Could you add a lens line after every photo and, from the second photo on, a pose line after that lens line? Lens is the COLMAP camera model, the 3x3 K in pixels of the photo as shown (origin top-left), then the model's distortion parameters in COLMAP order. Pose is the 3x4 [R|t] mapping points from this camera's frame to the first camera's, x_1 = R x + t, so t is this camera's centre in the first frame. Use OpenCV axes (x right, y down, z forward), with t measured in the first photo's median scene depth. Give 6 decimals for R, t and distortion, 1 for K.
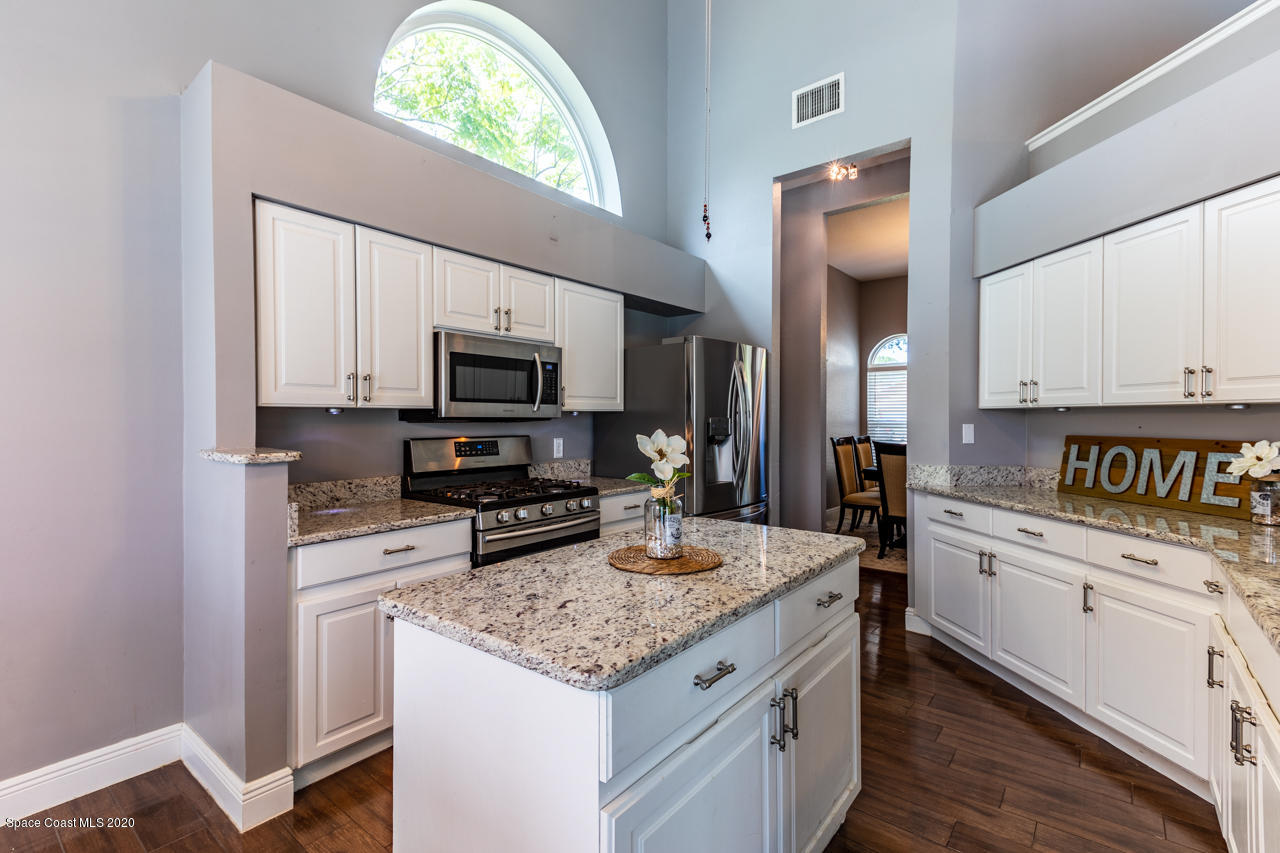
lens RADIAL K [[576.5, 0, 647.8], [0, 576.5, 421.8], [0, 0, 1]] dist [0.041109, 0.000300]
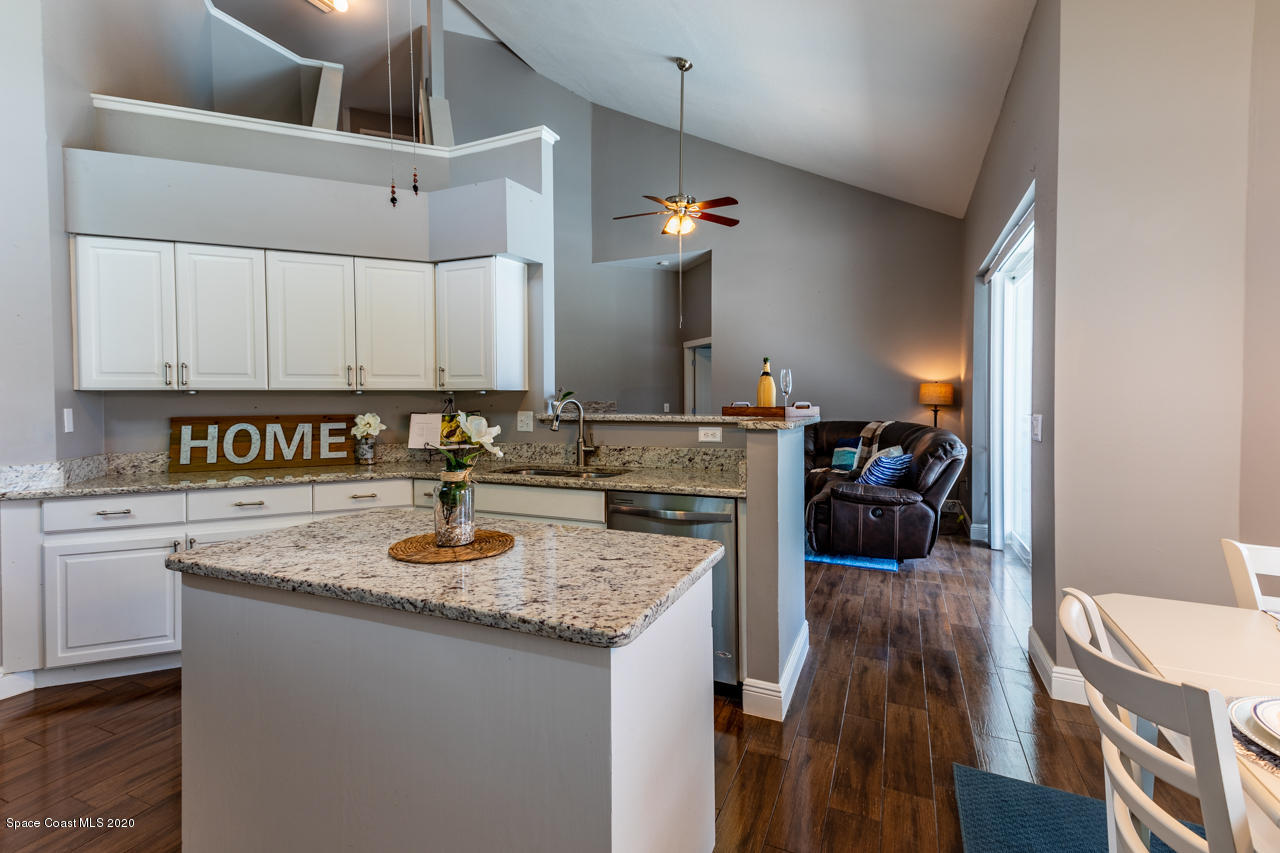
lens RADIAL K [[557.1, 0, 643.7], [0, 557.1, 414.8], [0, 0, 1]] dist [0.004292, 0.000455]
pose [[-0.235596, -0.023331, 0.971571, -0.509530], [0.013030, 0.999546, 0.027162, 0.002979], [-0.971764, 0.019059, -0.235185, 0.504599]]
